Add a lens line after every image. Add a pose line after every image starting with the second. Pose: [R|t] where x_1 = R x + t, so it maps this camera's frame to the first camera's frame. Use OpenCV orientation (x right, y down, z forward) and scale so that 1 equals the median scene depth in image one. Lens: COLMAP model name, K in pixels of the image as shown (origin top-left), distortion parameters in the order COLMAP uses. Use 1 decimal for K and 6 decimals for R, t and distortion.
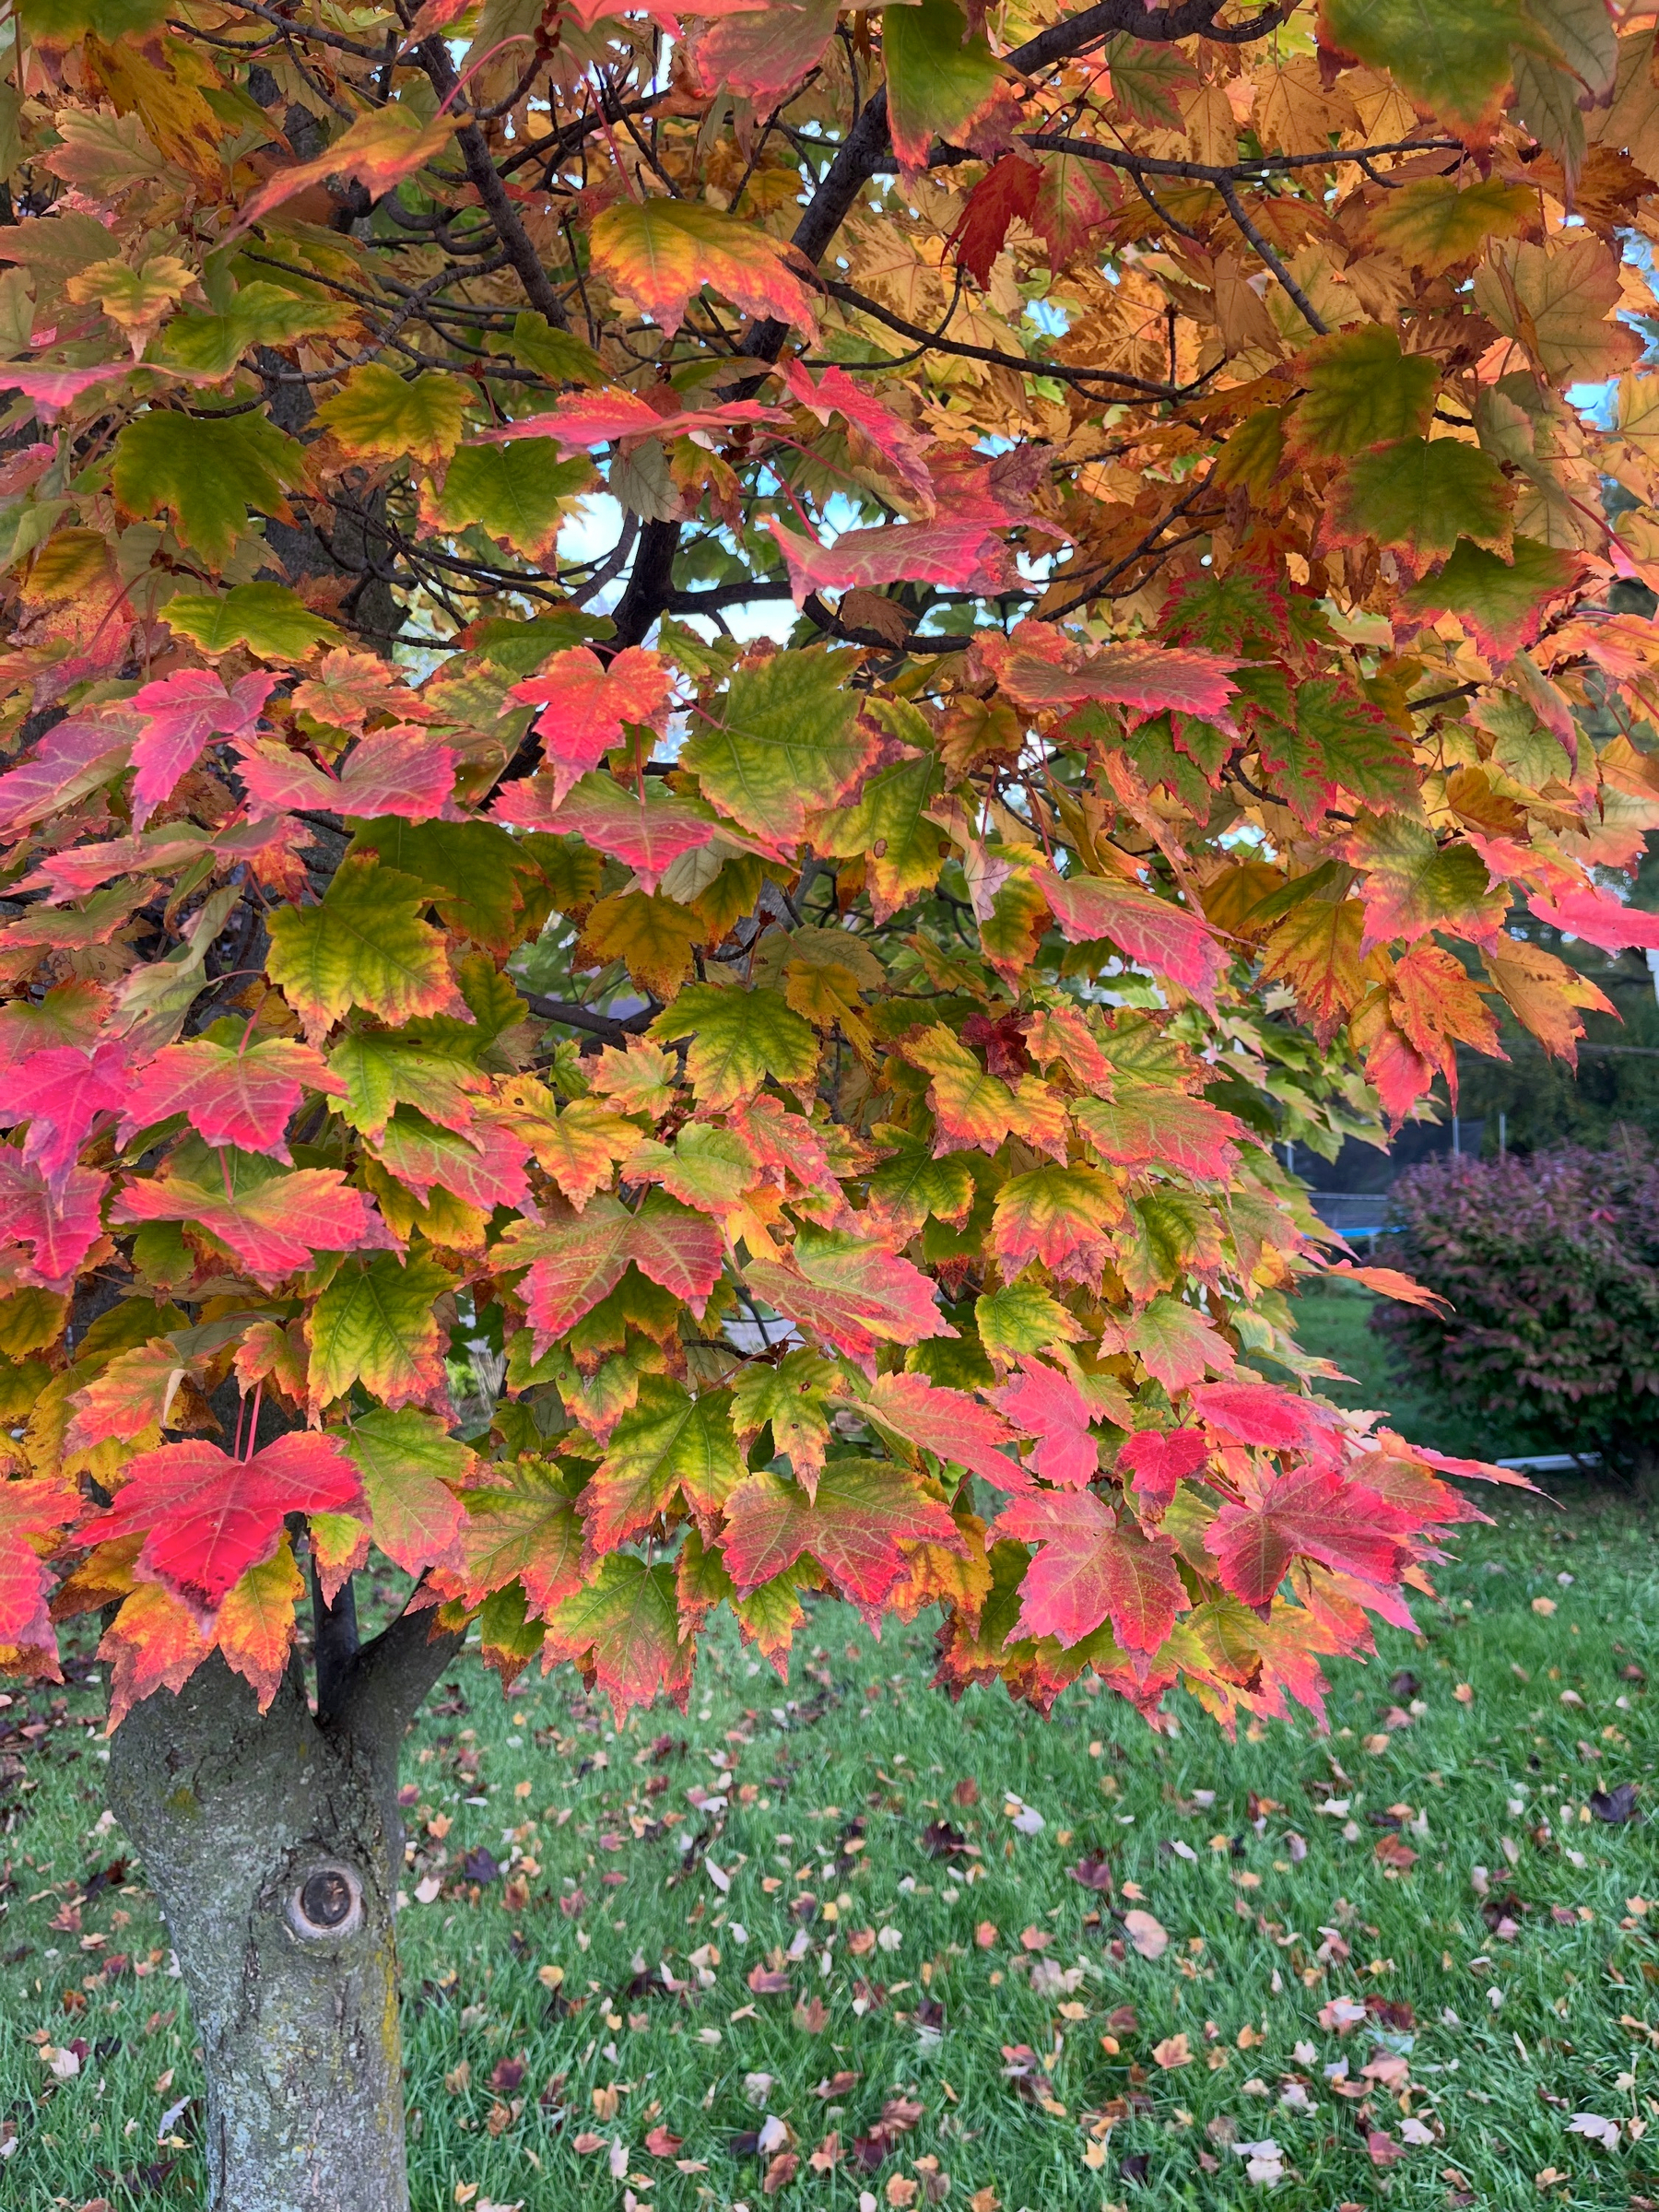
lens RADIAL K [[1612.6, 0, 829.5], [0, 1612.6, 1106.0], [0, 0, 1]] dist [0.002583, -0.000646]
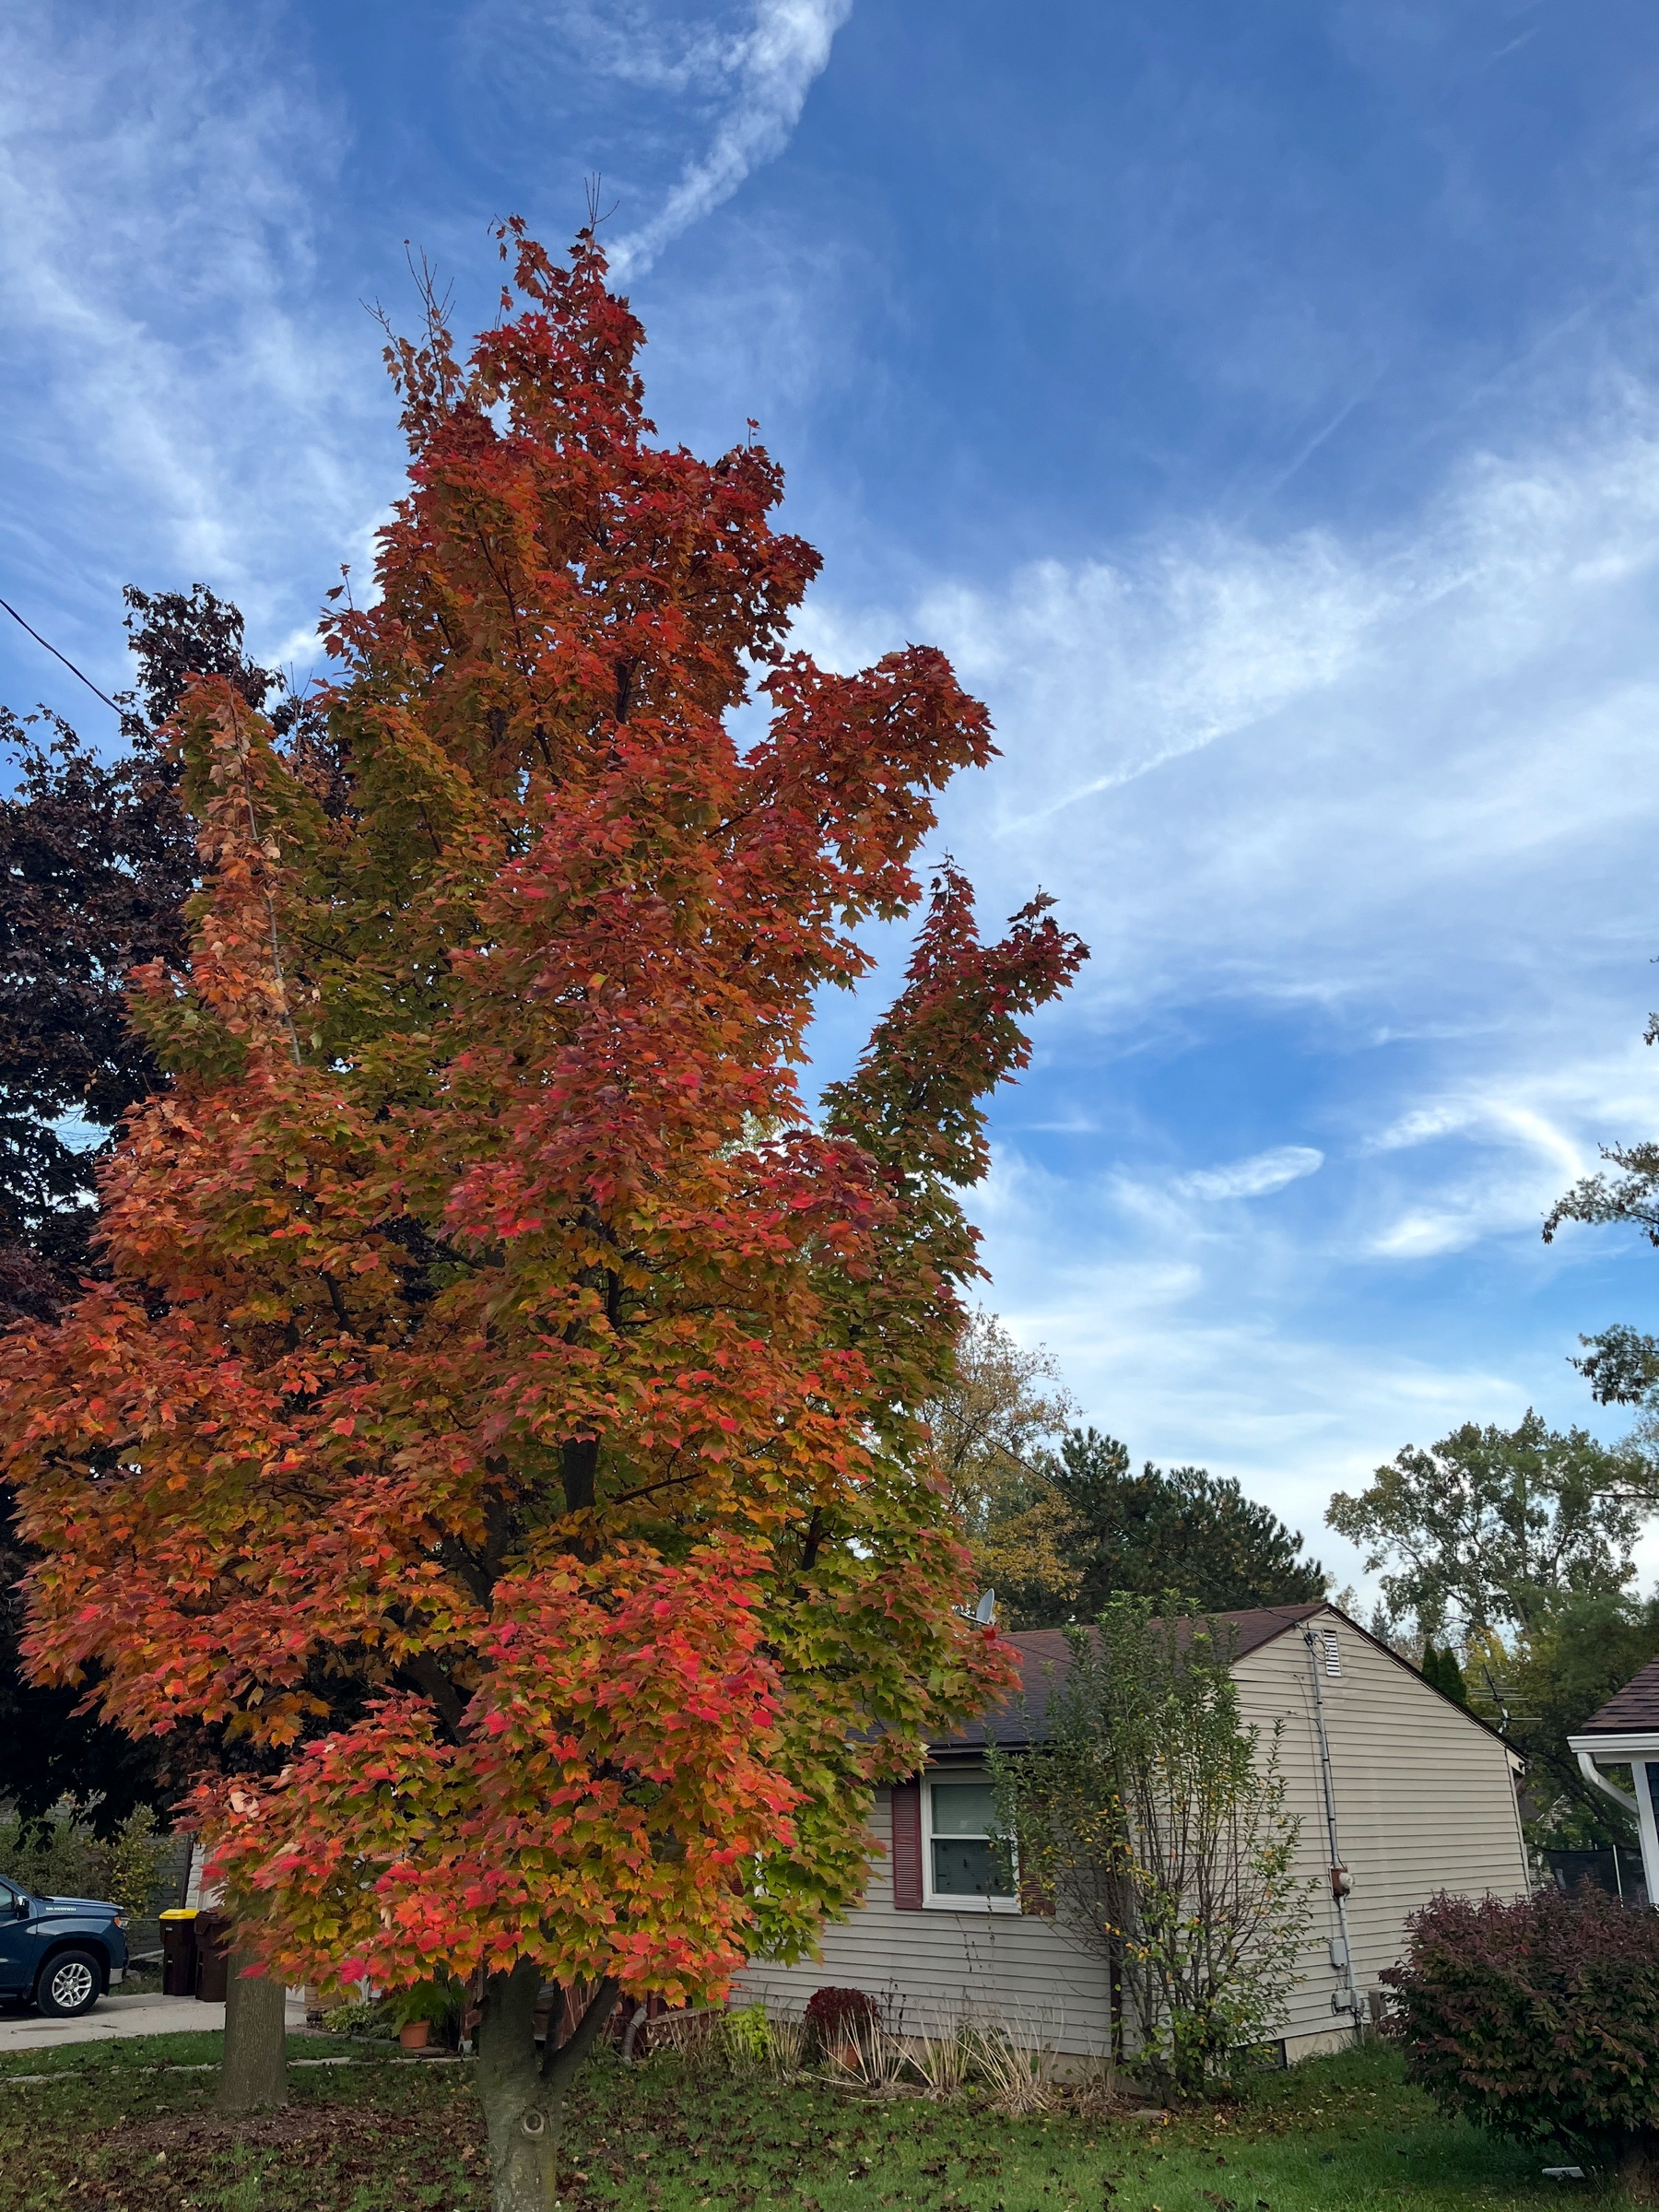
lens RADIAL K [[1612.6, 0, 829.5], [0, 1612.6, 1106.0], [0, 0, 1]] dist [0.002583, -0.000646]
pose [[0.969803, -0.054590, -0.237704, 2.549251], [-0.039940, 0.925924, -0.375593, -0.479554], [0.240599, 0.373745, 0.895783, -5.631005]]
